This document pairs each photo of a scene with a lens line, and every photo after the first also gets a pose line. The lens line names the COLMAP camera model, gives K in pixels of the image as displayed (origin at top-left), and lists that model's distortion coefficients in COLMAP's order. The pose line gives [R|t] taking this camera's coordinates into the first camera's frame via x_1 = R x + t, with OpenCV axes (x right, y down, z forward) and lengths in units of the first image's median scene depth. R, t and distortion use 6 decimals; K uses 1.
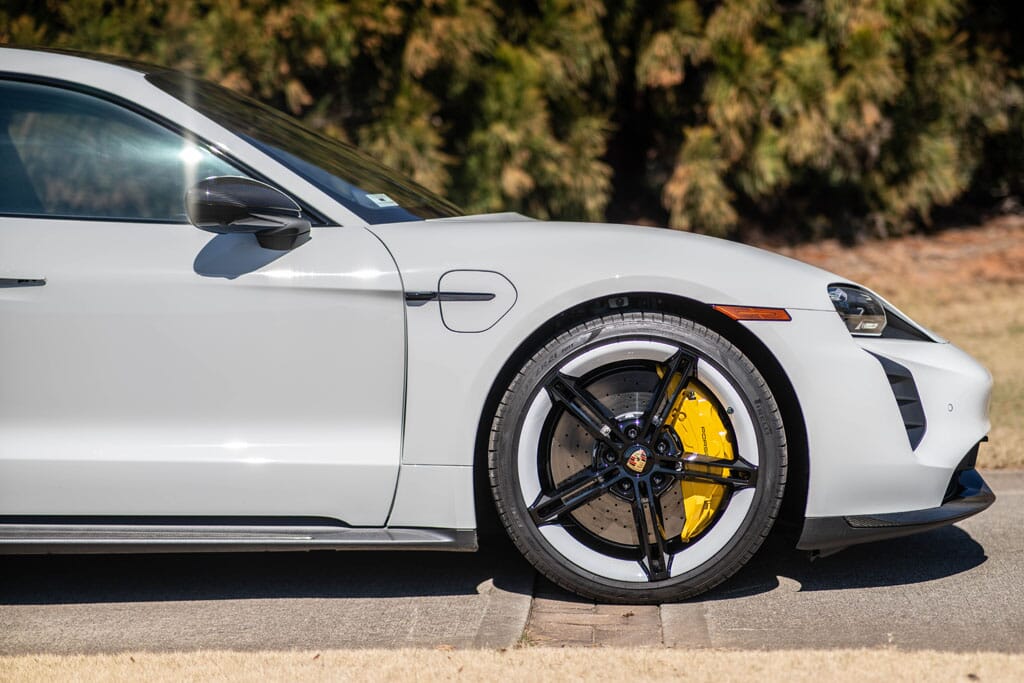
lens RADIAL K [[3185.1, 0, 509.0], [0, 3185.1, 341.9], [0, 0, 1]] dist [0.264043, 0.000000]
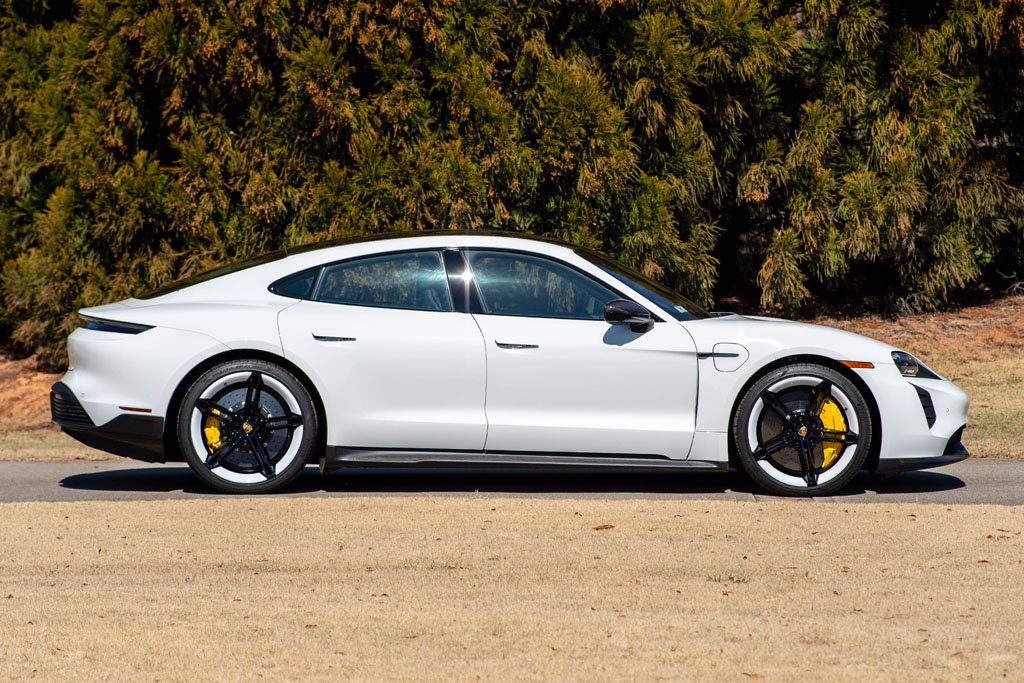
lens RADIAL K [[3185.1, 0, 480.1], [0, 3185.1, 335.5], [0, 0, 1]] dist [0.264043, 0.000000]
pose [[0.999741, 0.012185, -0.019247, -0.136876], [-0.012548, 0.999744, -0.018841, 0.015381], [0.019013, 0.019077, 0.999637, -1.171503]]
